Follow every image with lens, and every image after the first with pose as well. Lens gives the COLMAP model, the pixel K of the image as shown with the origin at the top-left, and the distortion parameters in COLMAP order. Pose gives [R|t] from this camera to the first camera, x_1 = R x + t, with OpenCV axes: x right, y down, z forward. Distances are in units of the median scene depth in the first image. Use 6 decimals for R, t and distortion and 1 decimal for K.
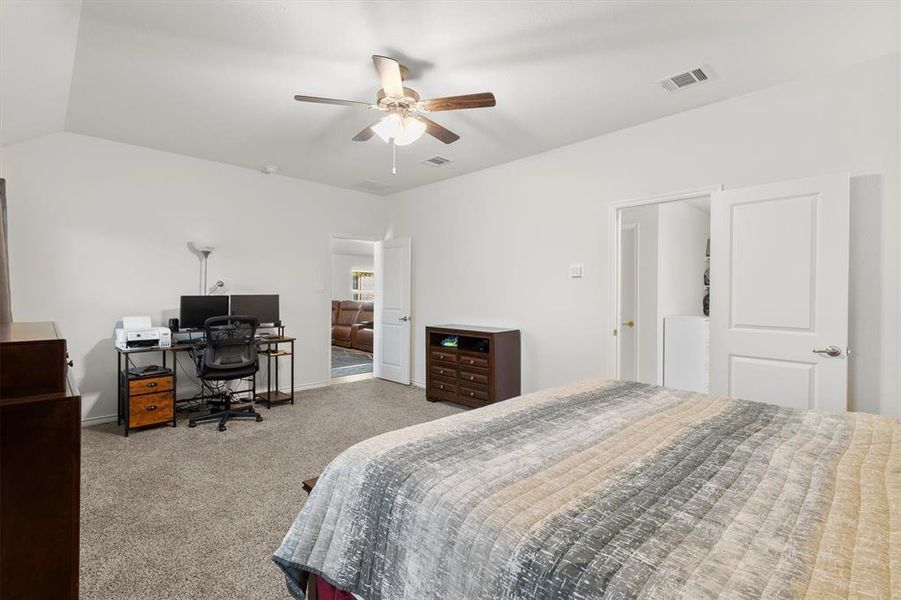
lens RADIAL K [[408.7, 0, 456.5], [0, 408.7, 291.8], [0, 0, 1]] dist [0.001930, 0.000186]
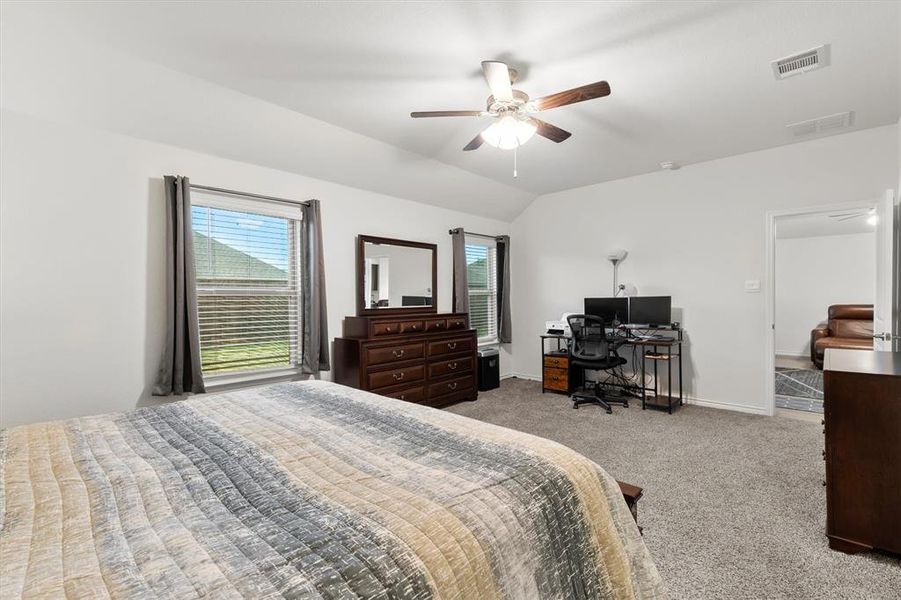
lens RADIAL K [[408.7, 0, 455.5], [0, 408.7, 302.3], [0, 0, 1]] dist [0.001930, 0.000186]
pose [[0.044698, 0.009533, -0.998955, 0.623865], [0.014950, 0.999836, 0.010210, 0.005260], [0.998889, -0.015391, 0.044548, 0.594182]]
